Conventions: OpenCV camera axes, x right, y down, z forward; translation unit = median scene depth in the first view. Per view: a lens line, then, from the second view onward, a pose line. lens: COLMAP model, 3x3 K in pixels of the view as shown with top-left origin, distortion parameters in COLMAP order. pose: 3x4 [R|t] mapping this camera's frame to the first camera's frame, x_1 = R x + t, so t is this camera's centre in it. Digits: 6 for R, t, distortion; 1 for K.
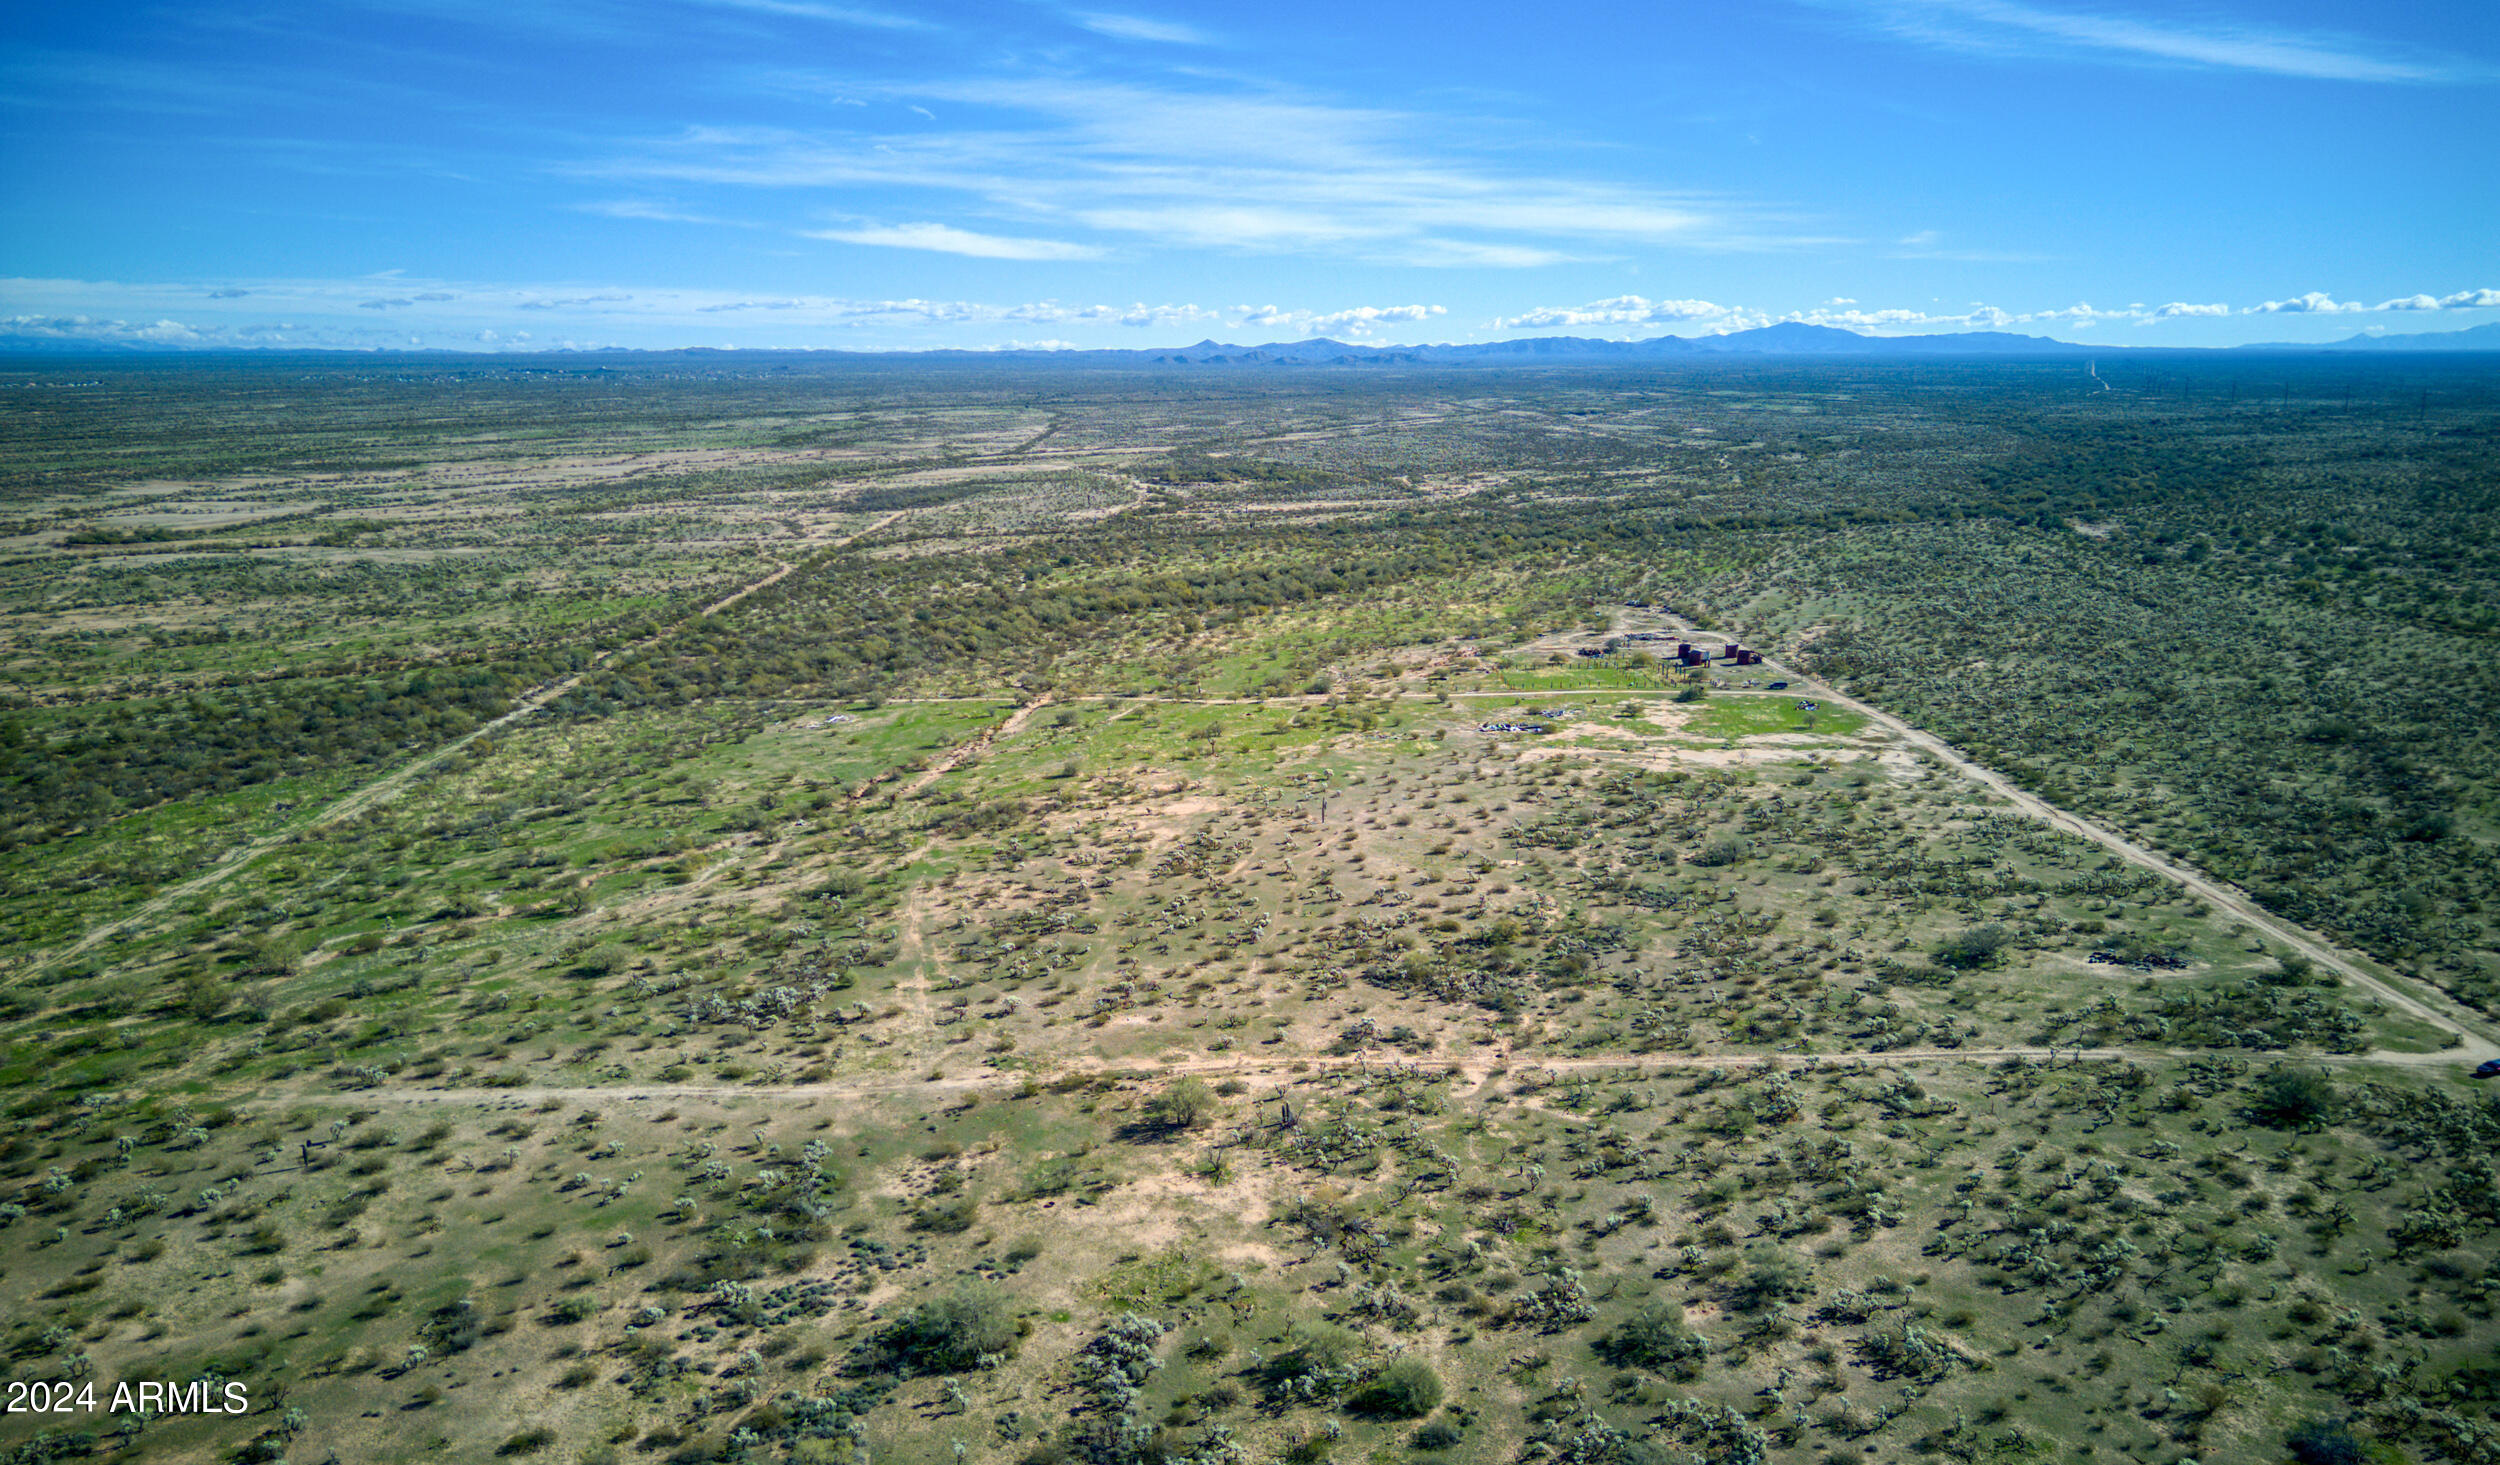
lens RADIAL K [[1687.7, 0, 1250.0], [0, 1687.7, 732.5], [0, 0, 1]] dist [0.009299, -0.005040]
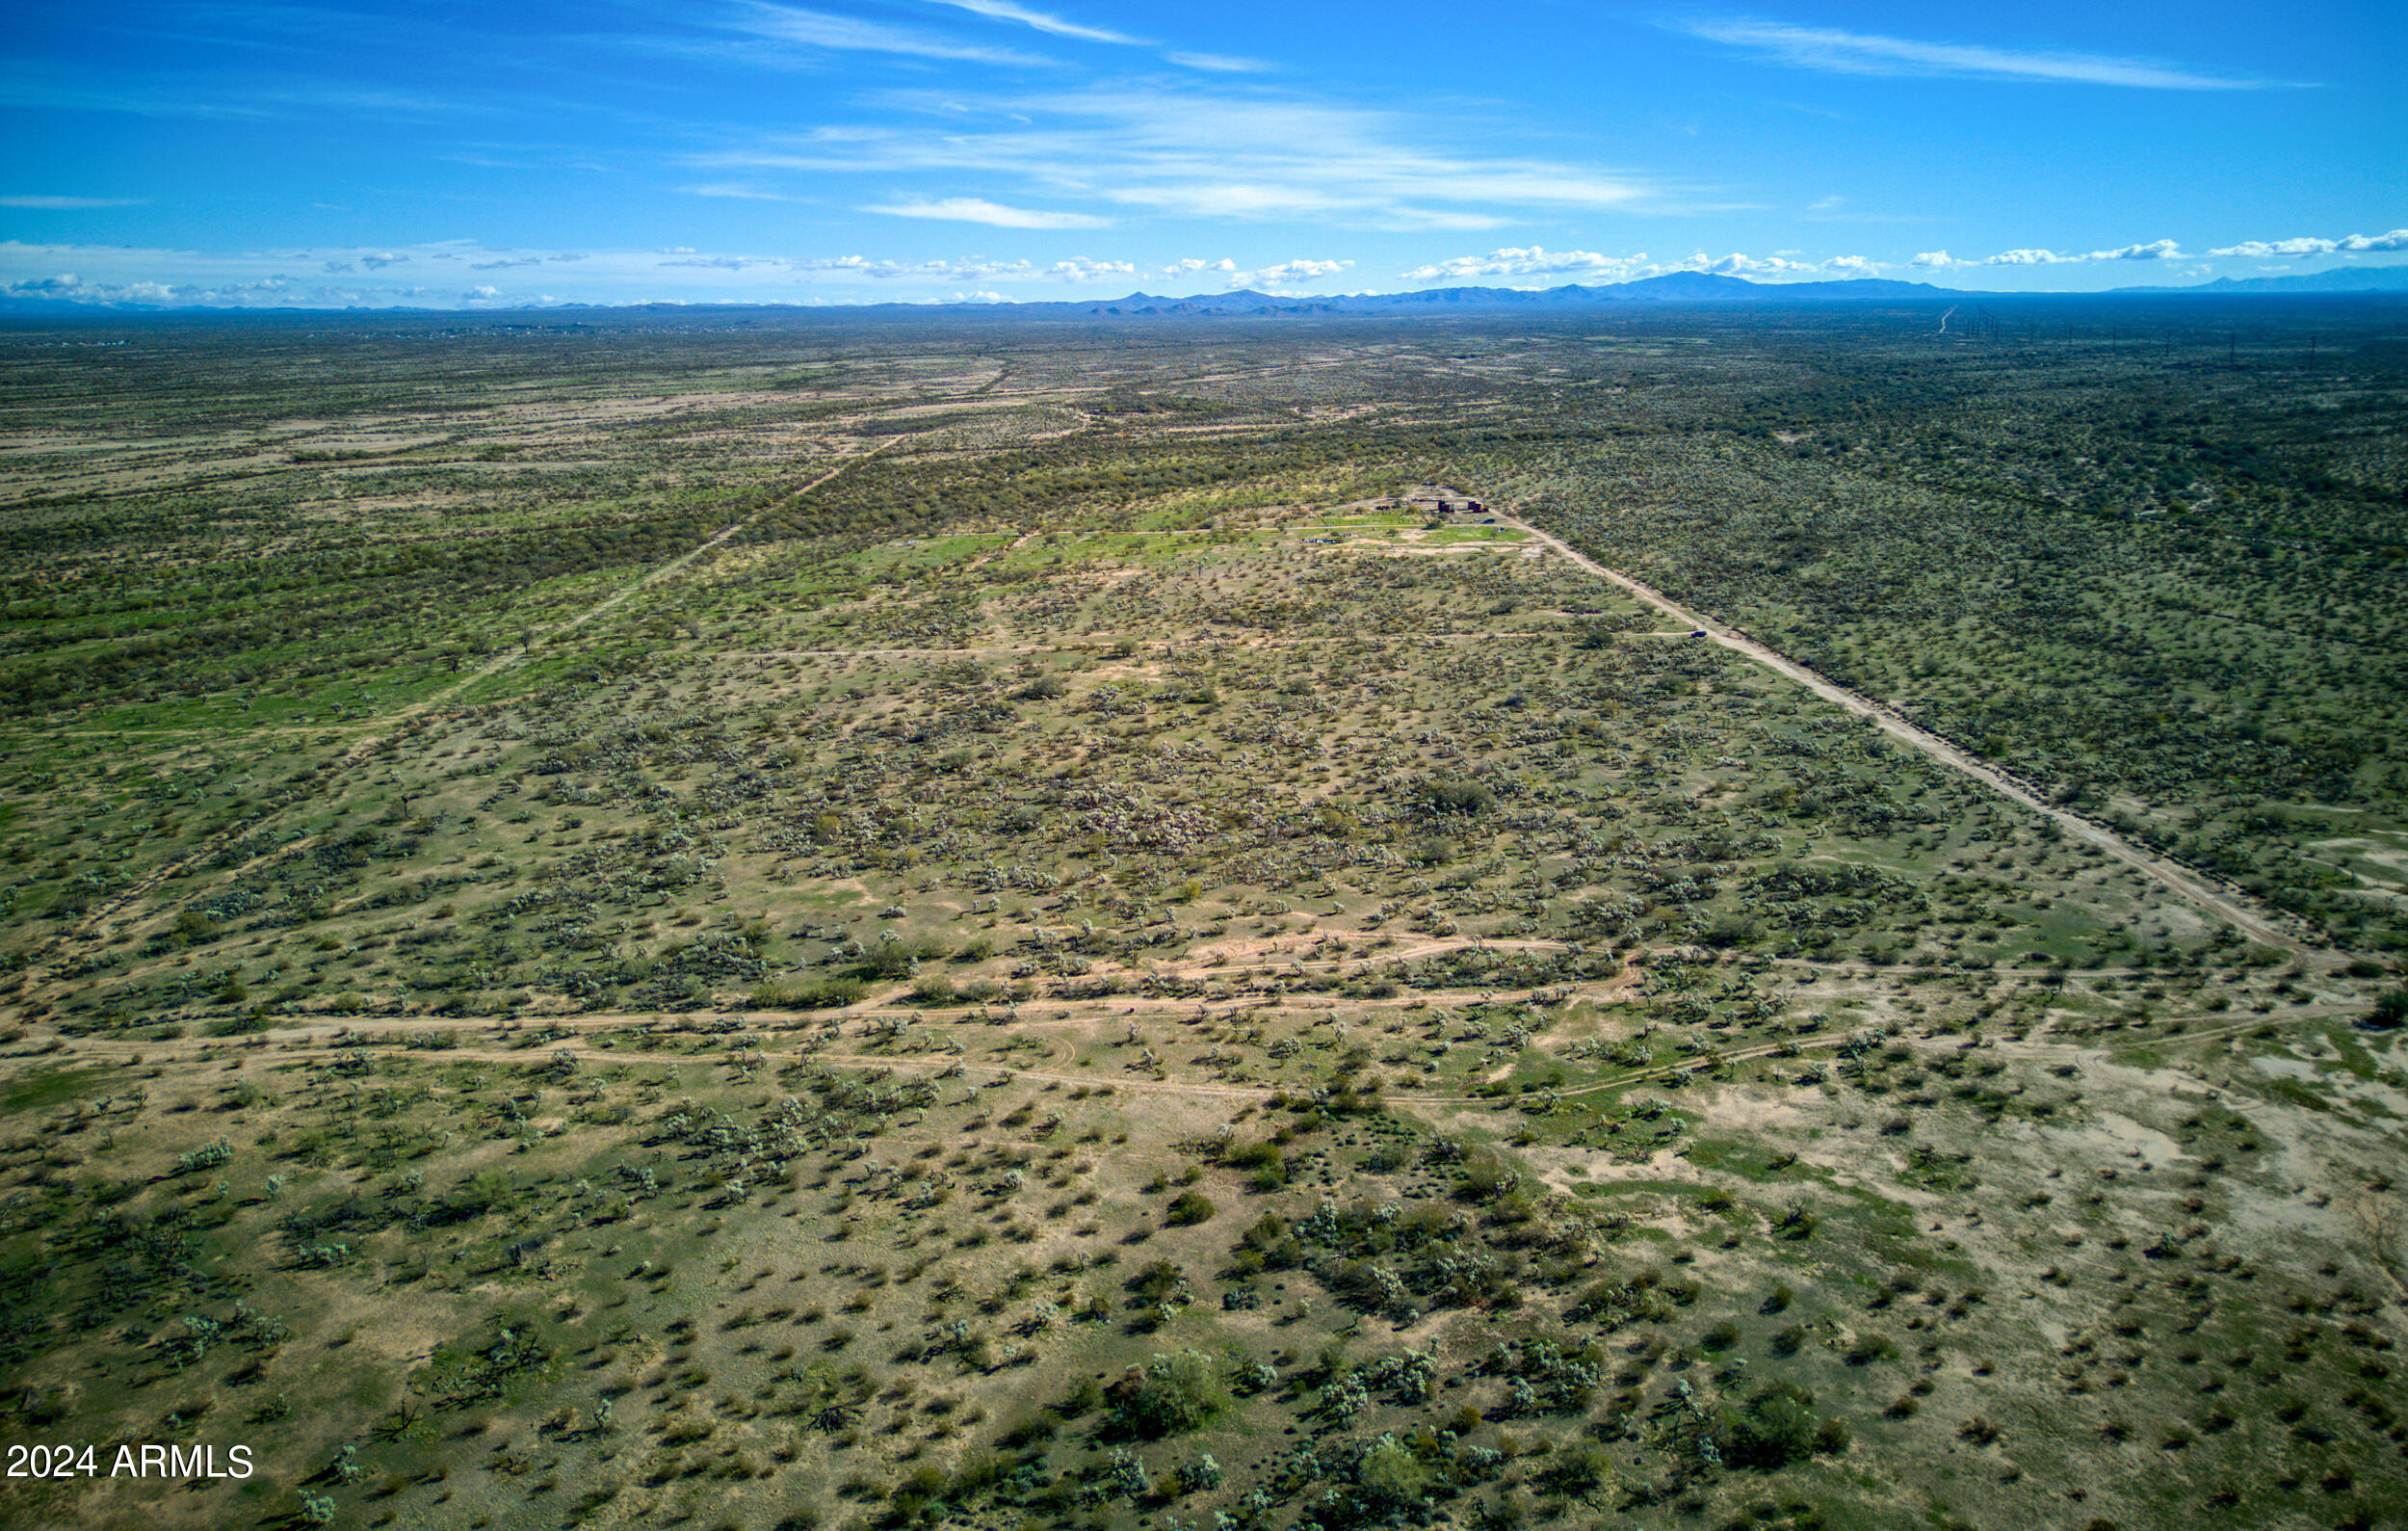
lens RADIAL K [[1676.9, 0, 1204.0], [0, 1676.9, 765.5], [0, 0, 1]] dist [-0.002274, -0.004051]
pose [[0.999897, -0.010185, 0.010136, 0.013778], [0.009675, 0.998744, 0.049157, 0.084416], [-0.010624, -0.049054, 0.998740, -0.414601]]
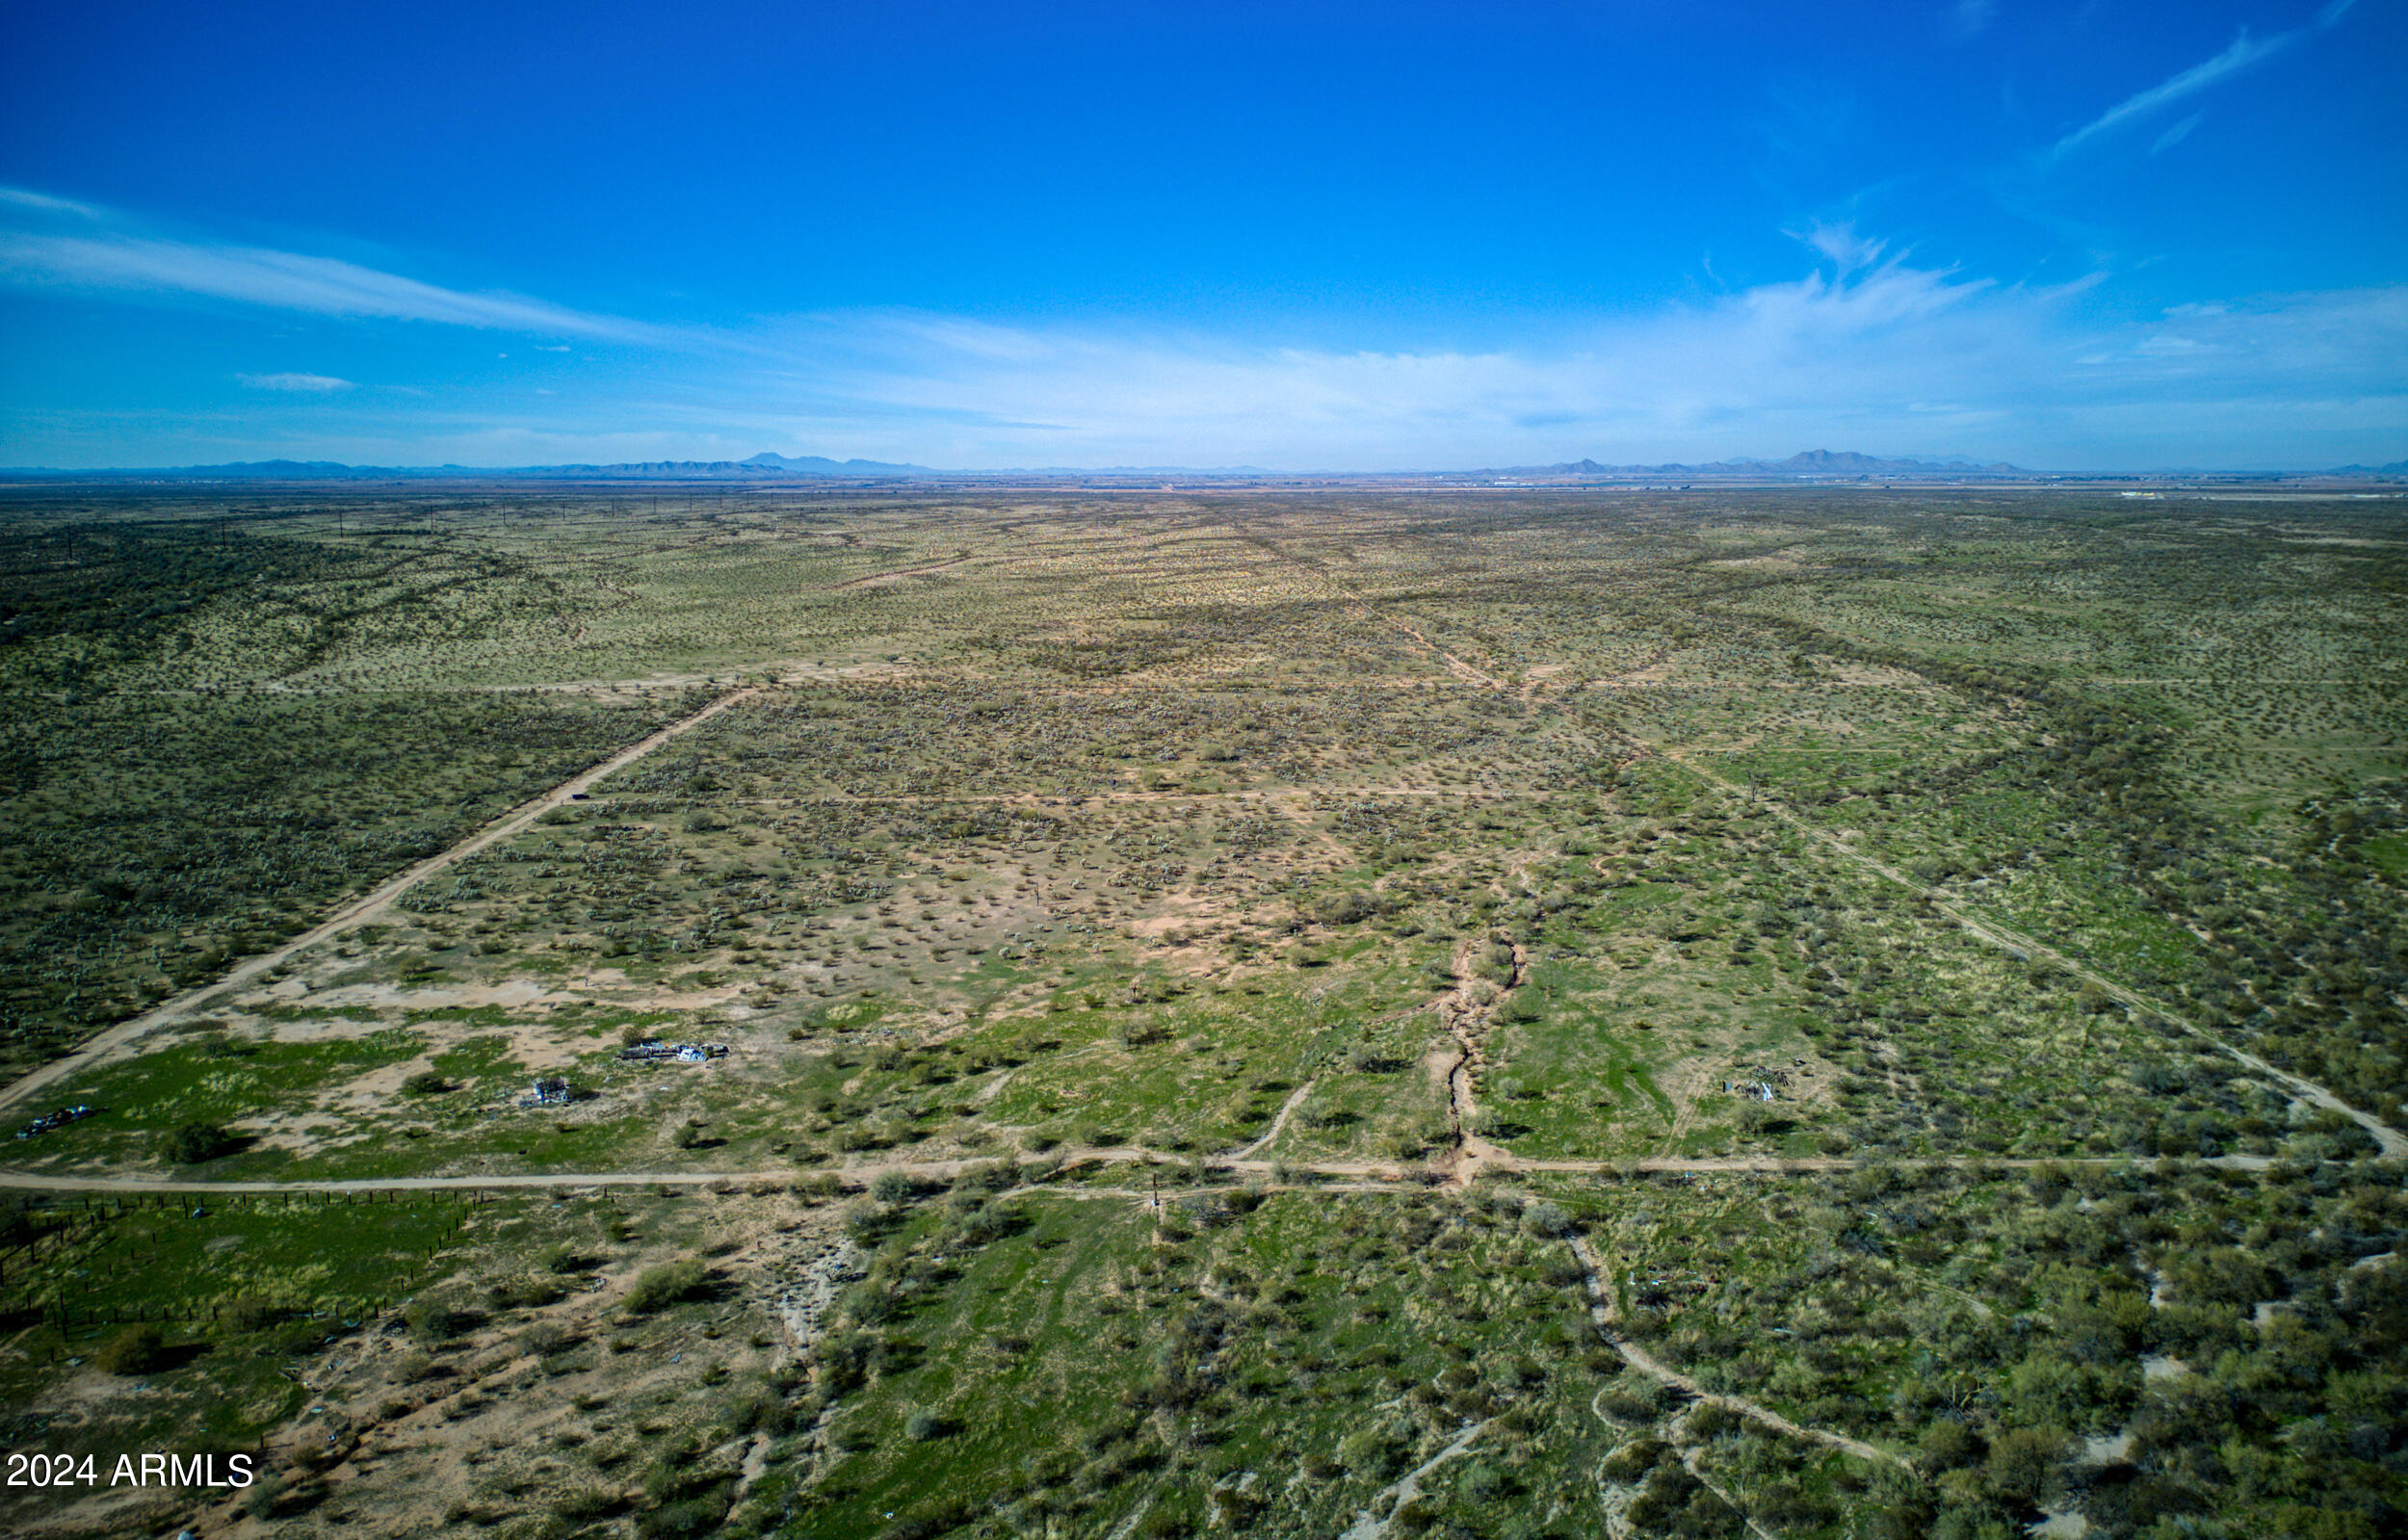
lens RADIAL K [[1676.5, 0, 1204.0], [0, 1676.5, 770.0], [0, 0, 1]] dist [-0.002274, -0.004051]
pose [[-0.999860, 0.013366, -0.010103, -0.028719], [0.008513, 0.924642, 0.380742, -0.233083], [0.014431, 0.380603, -0.924626, 1.040697]]
